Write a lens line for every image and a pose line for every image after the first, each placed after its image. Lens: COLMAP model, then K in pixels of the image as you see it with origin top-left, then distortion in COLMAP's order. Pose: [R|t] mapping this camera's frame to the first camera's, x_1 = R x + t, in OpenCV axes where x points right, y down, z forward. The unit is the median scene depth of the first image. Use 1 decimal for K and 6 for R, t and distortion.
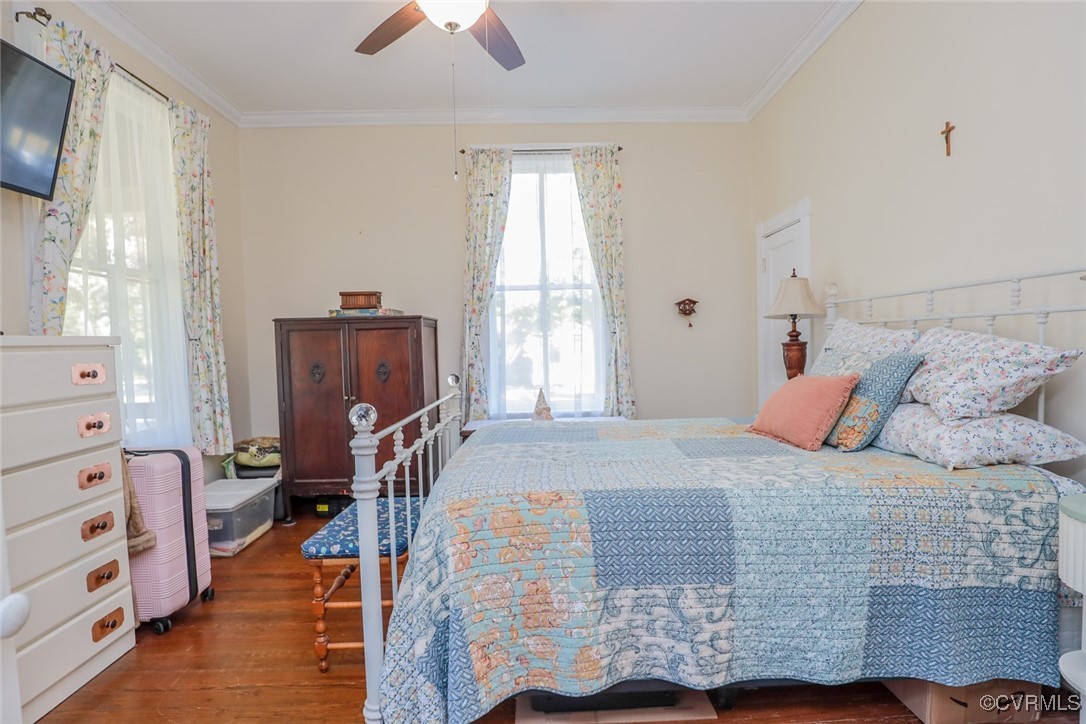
lens RADIAL K [[499.6, 0, 539.9], [0, 499.6, 363.4], [0, 0, 1]] dist [-0.030640, 0.002312]
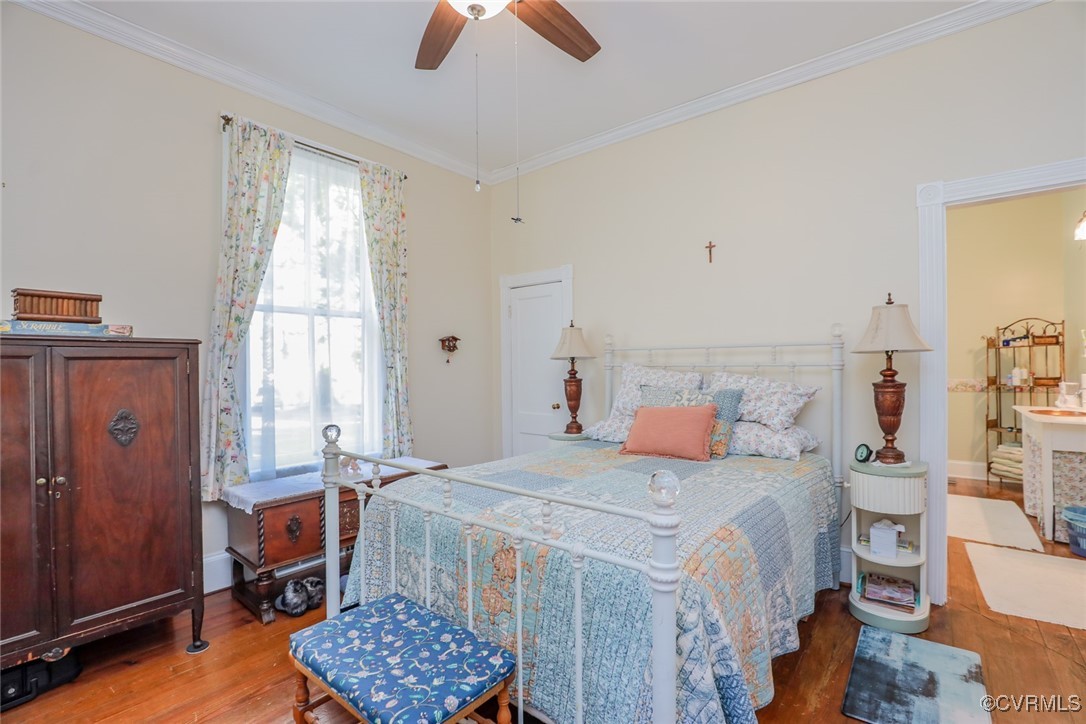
lens RADIAL K [[499.6, 0, 498.4], [0, 499.6, 362.2], [0, 0, 1]] dist [-0.030640, 0.002312]
pose [[0.671289, 0.020008, 0.740926, -0.427683], [0.023457, 0.998561, -0.048219, -0.022628], [-0.740825, 0.049749, 0.669854, 0.237239]]
